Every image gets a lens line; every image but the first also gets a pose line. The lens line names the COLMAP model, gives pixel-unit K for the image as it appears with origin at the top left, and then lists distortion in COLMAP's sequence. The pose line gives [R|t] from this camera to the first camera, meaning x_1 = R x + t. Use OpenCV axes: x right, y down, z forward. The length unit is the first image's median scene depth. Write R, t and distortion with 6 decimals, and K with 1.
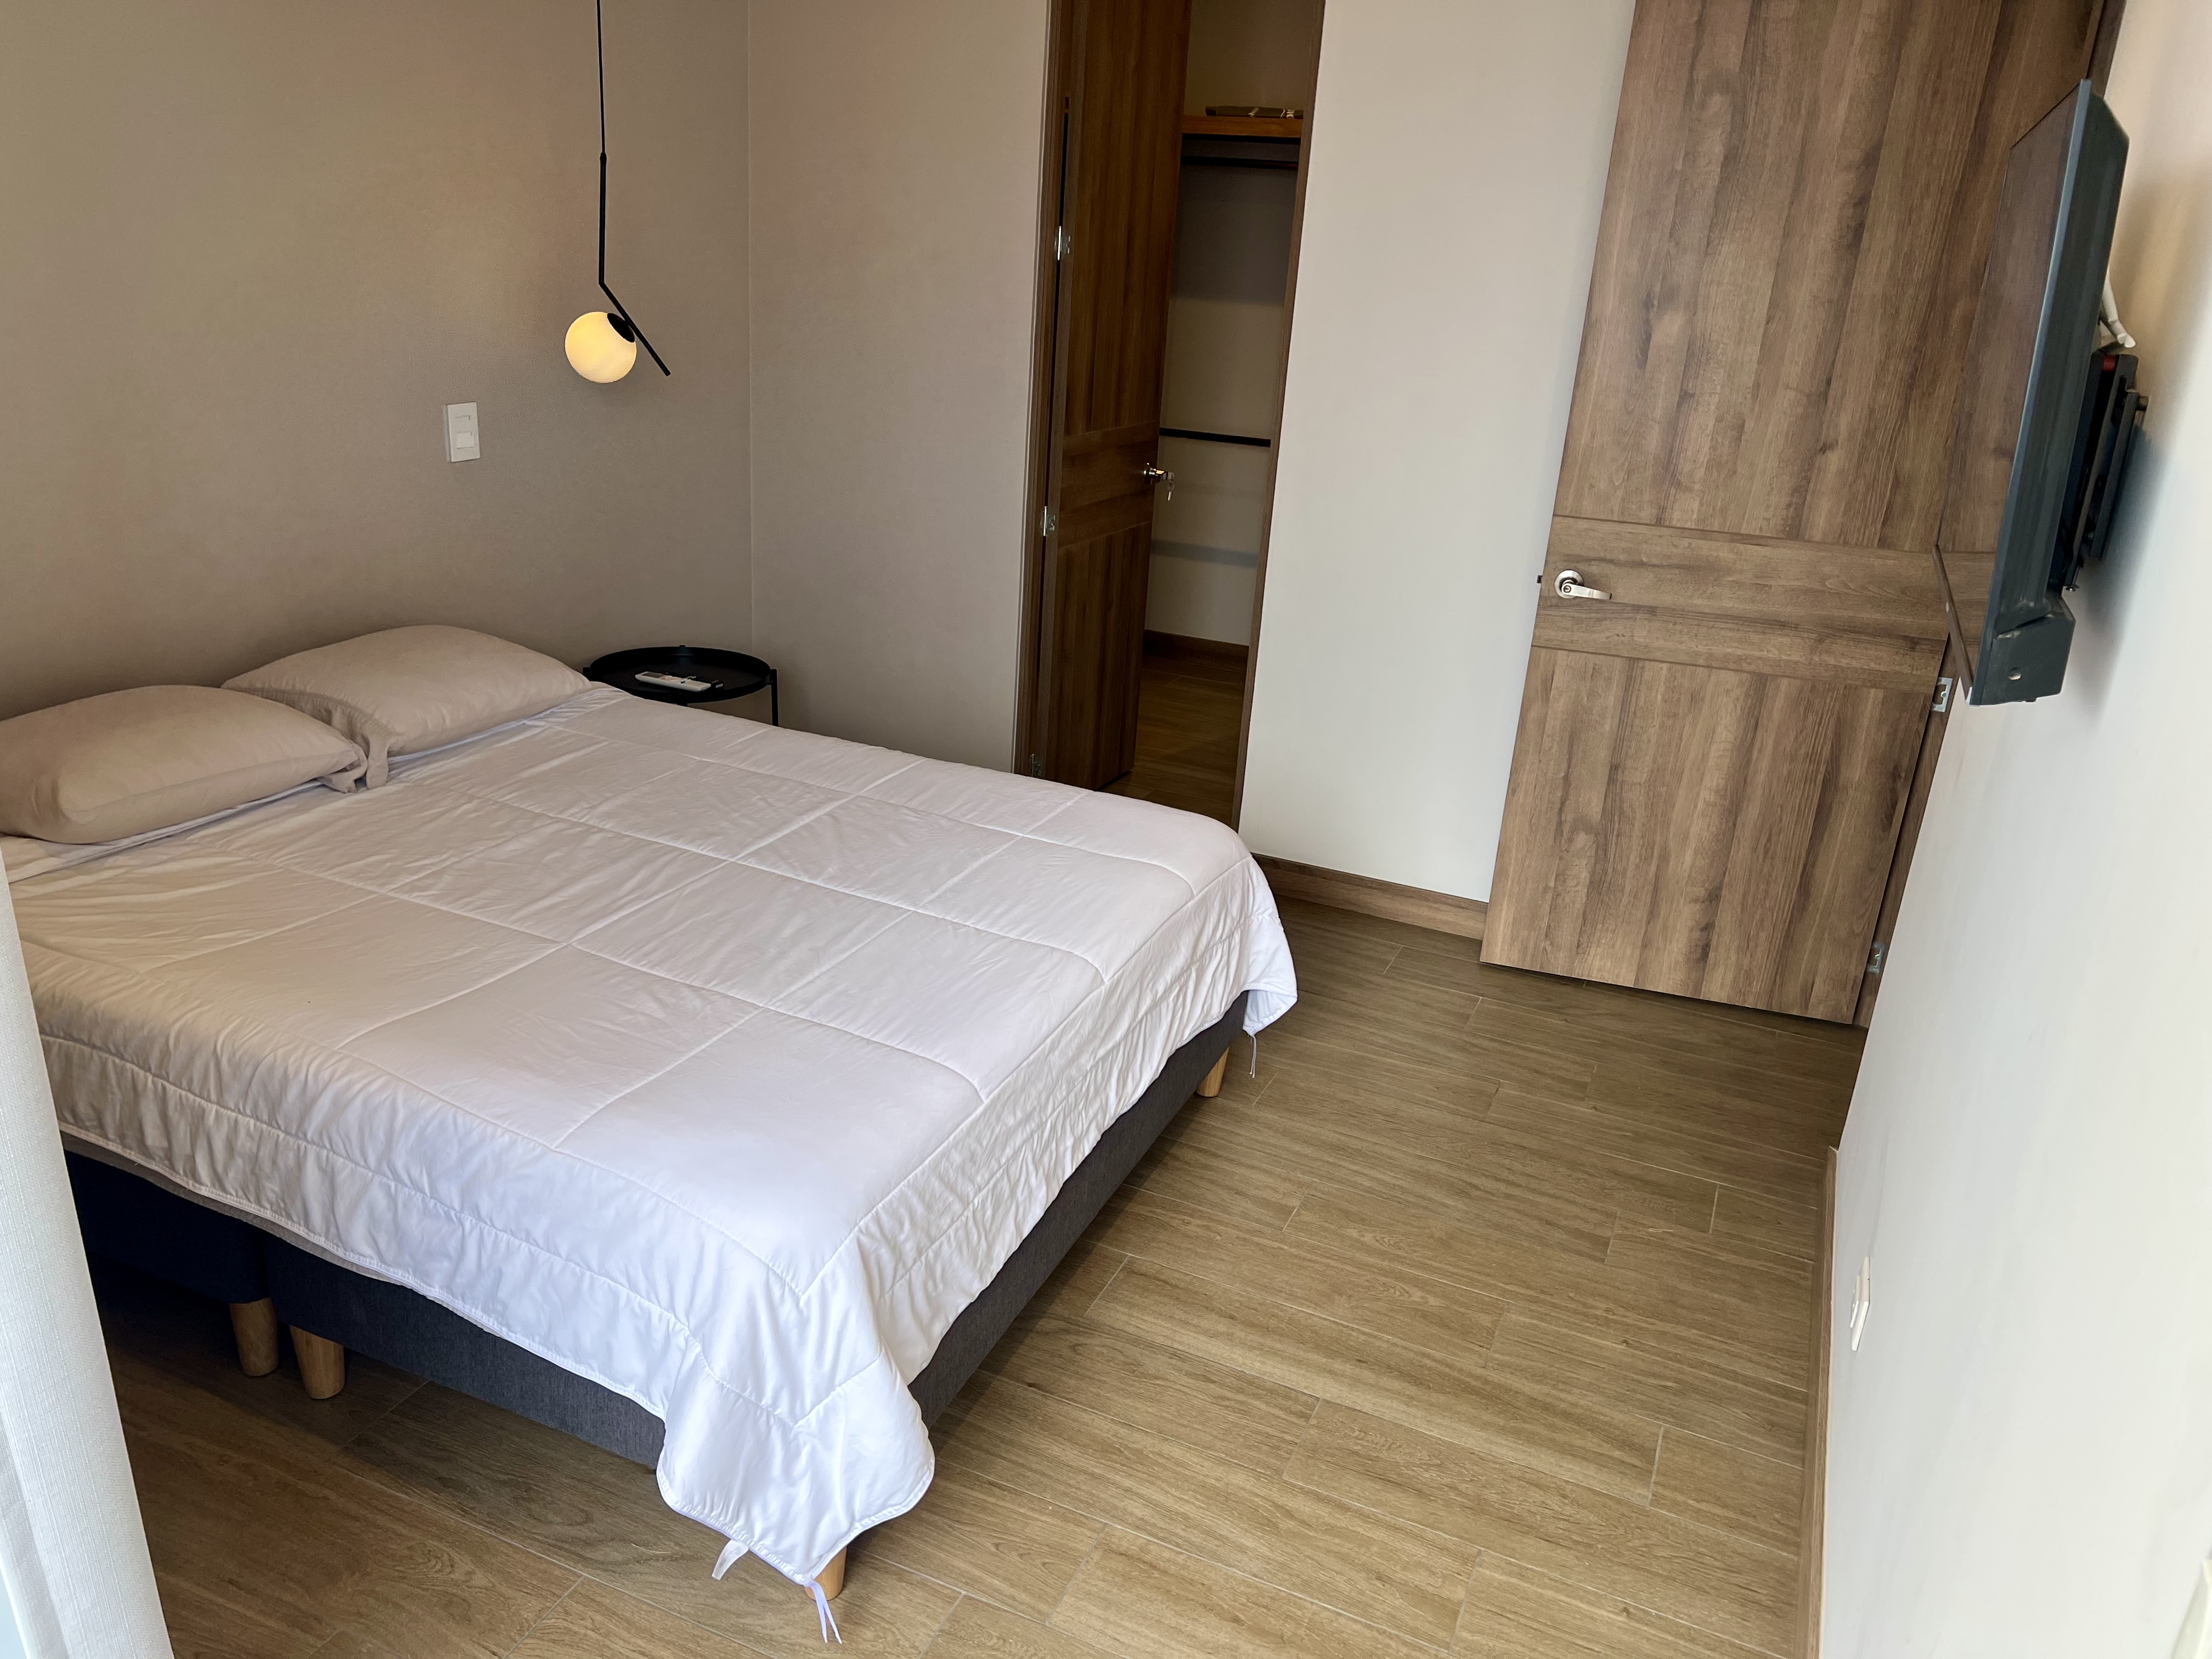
lens RADIAL K [[1662.8, 0, 1106.0], [0, 1662.8, 829.5], [0, 0, 1]] dist [0.036347, -0.049854]
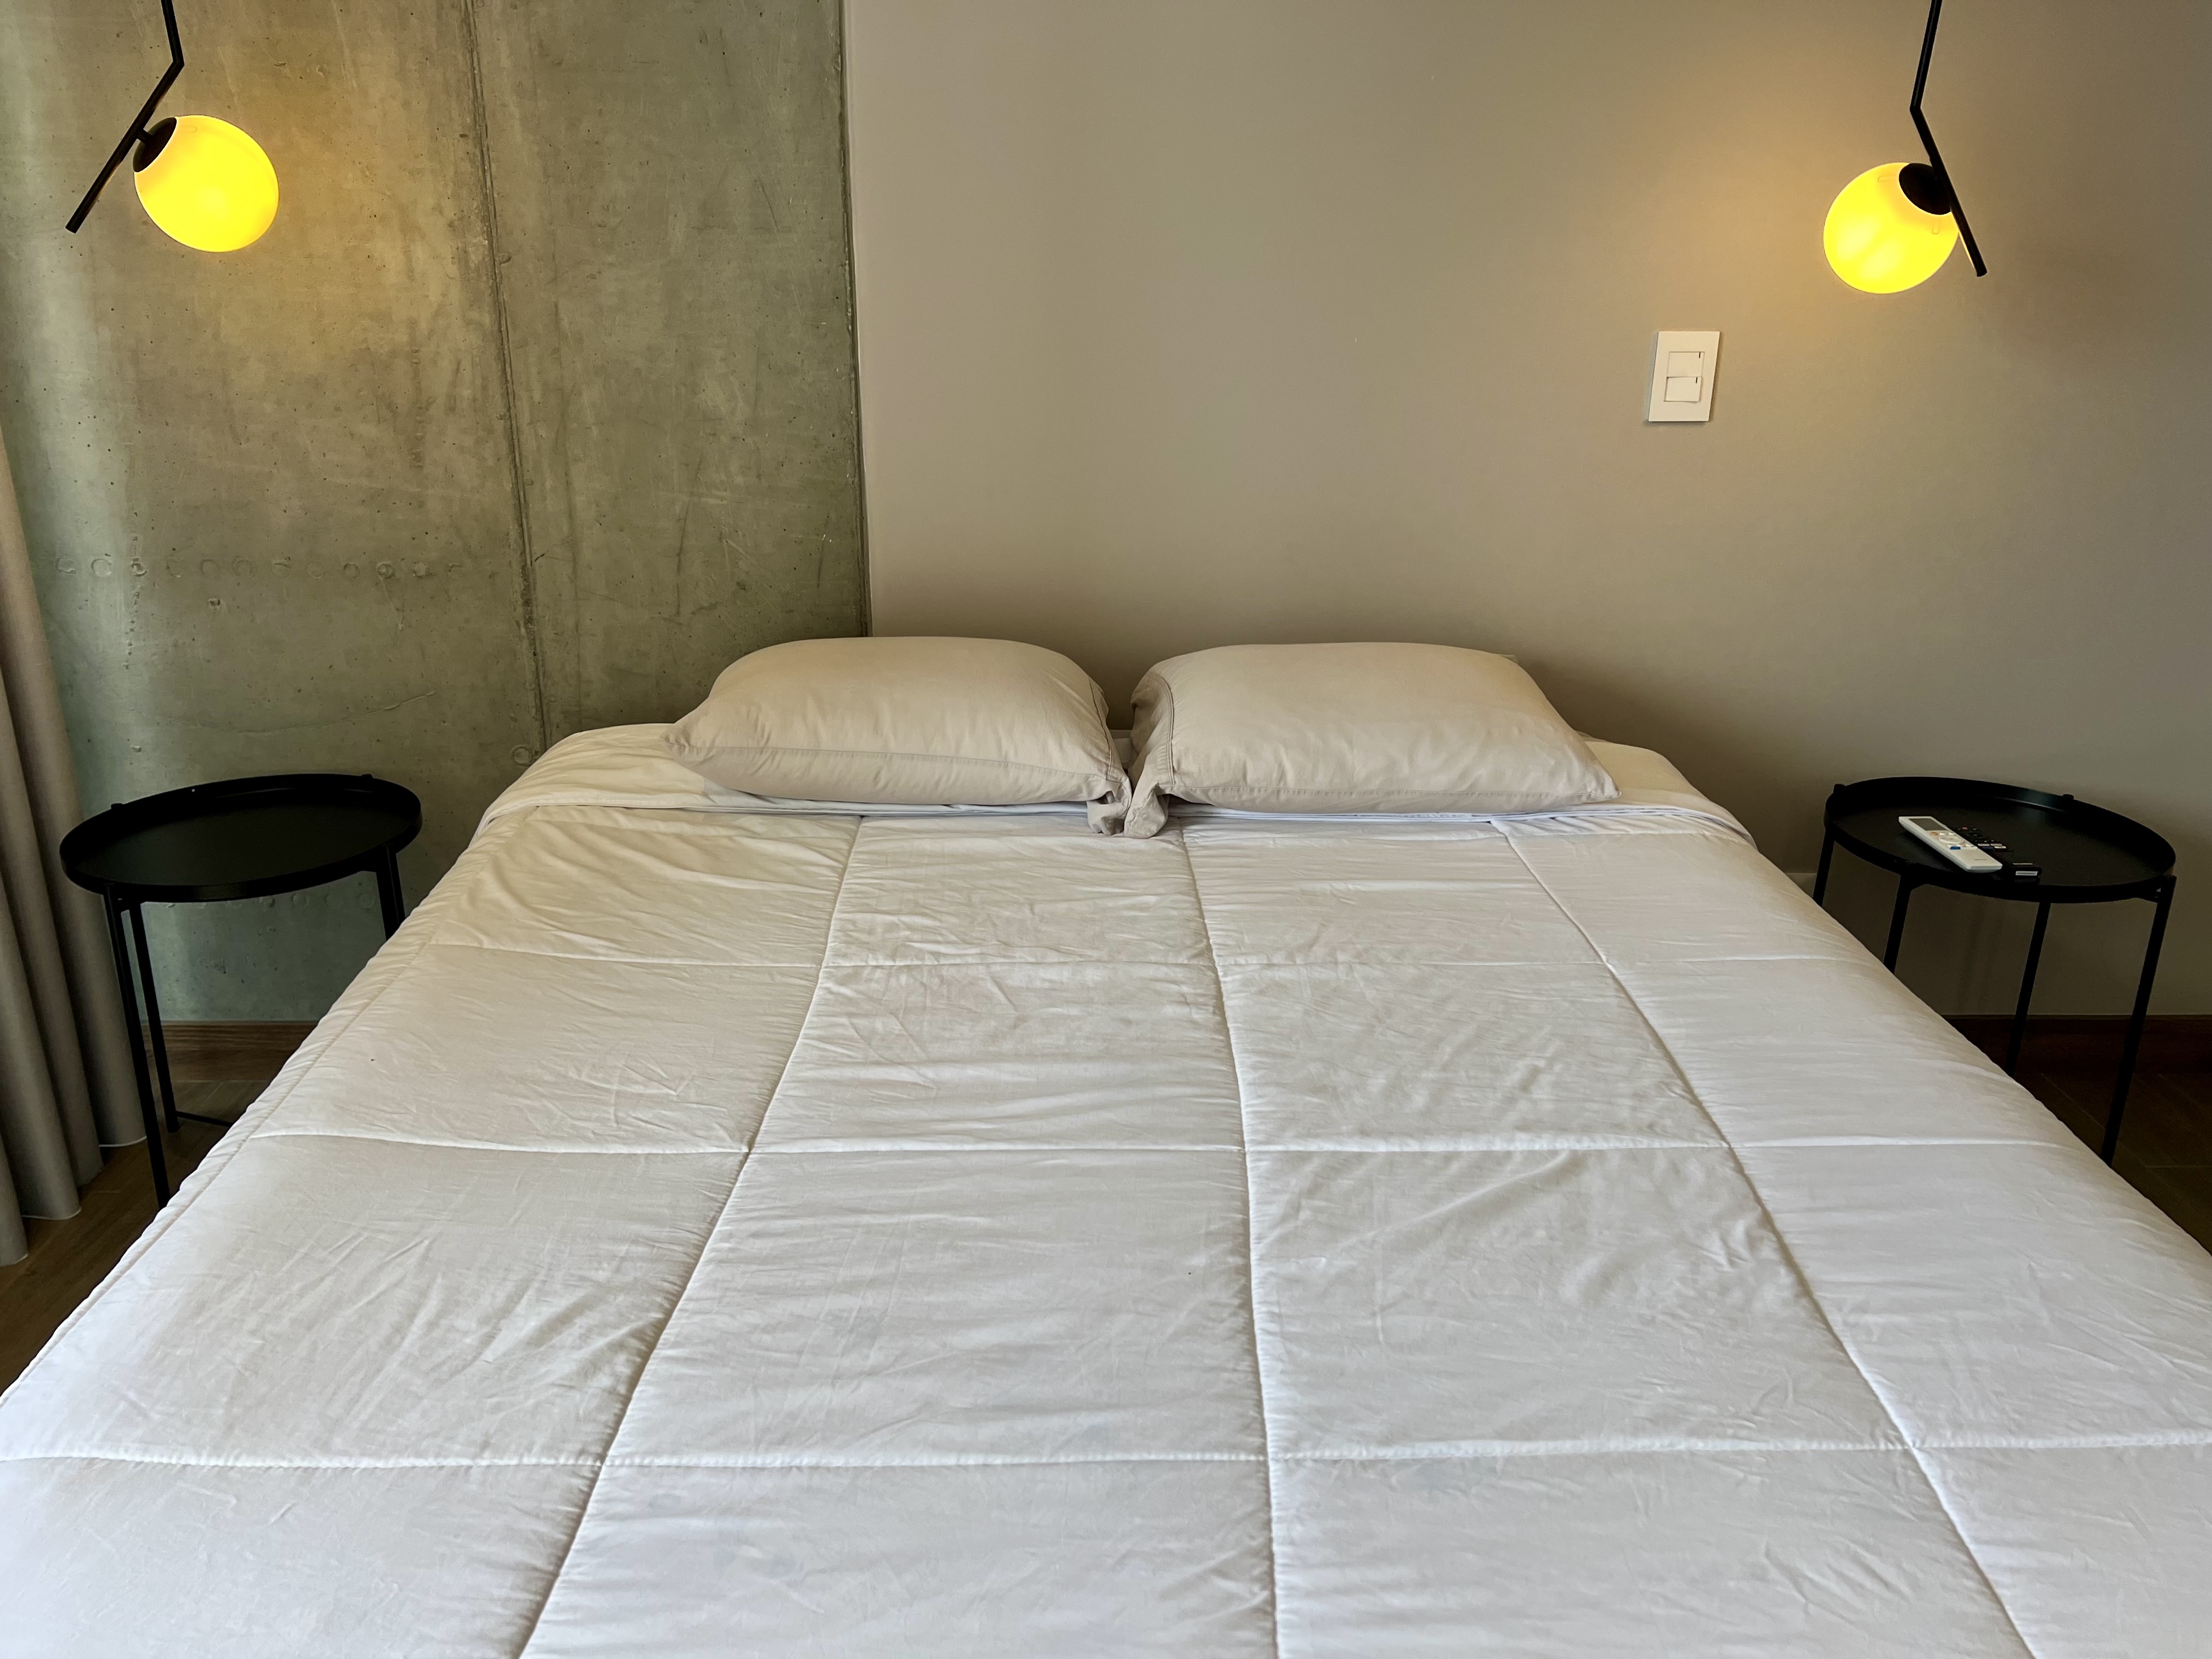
lens RADIAL K [[1662.8, 0, 1106.0], [0, 1662.8, 829.5], [0, 0, 1]] dist [0.036347, -0.049854]
pose [[0.429653, 0.256275, -0.865864, 0.151974], [-0.294851, 0.946140, 0.133726, -0.118151], [0.853499, 0.197845, 0.482075, 0.670623]]
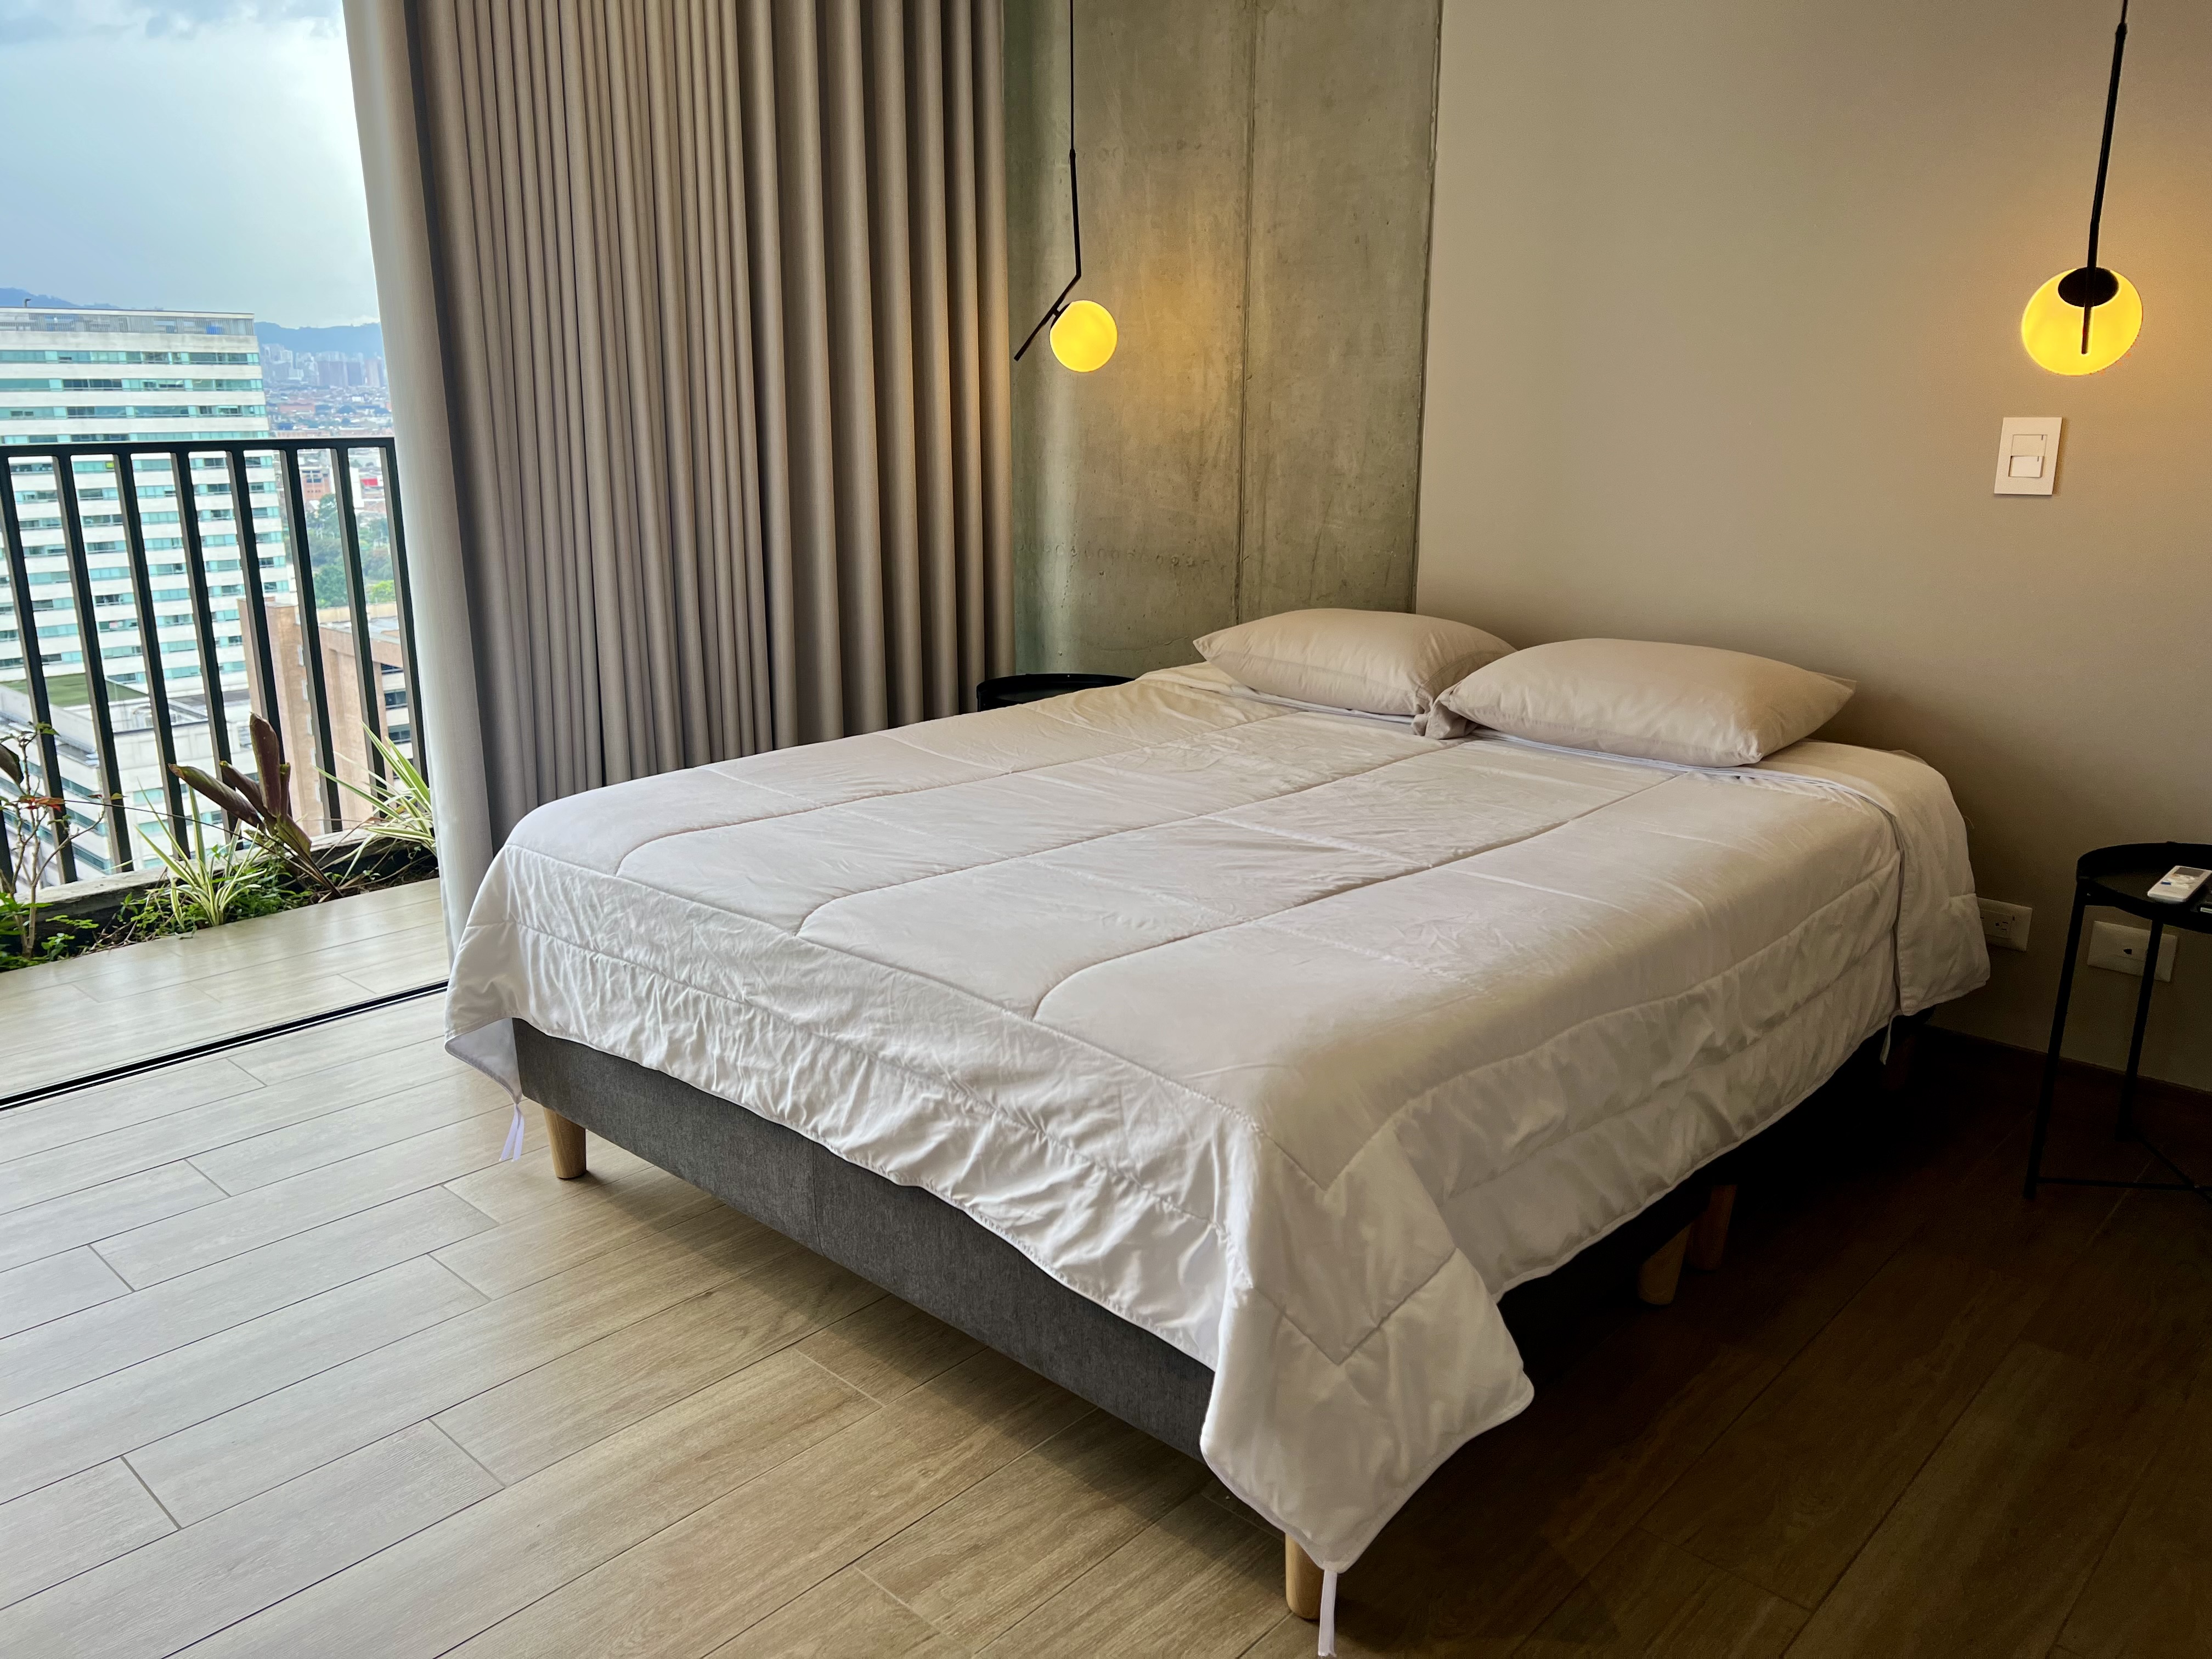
lens RADIAL K [[1662.8, 0, 1106.0], [0, 1662.8, 829.5], [0, 0, 1]] dist [0.036347, -0.049854]
pose [[-0.332686, 0.174391, -0.926773, 0.592706], [-0.342409, 0.893345, 0.291017, -0.207541], [0.878679, 0.414152, -0.237491, 1.110517]]
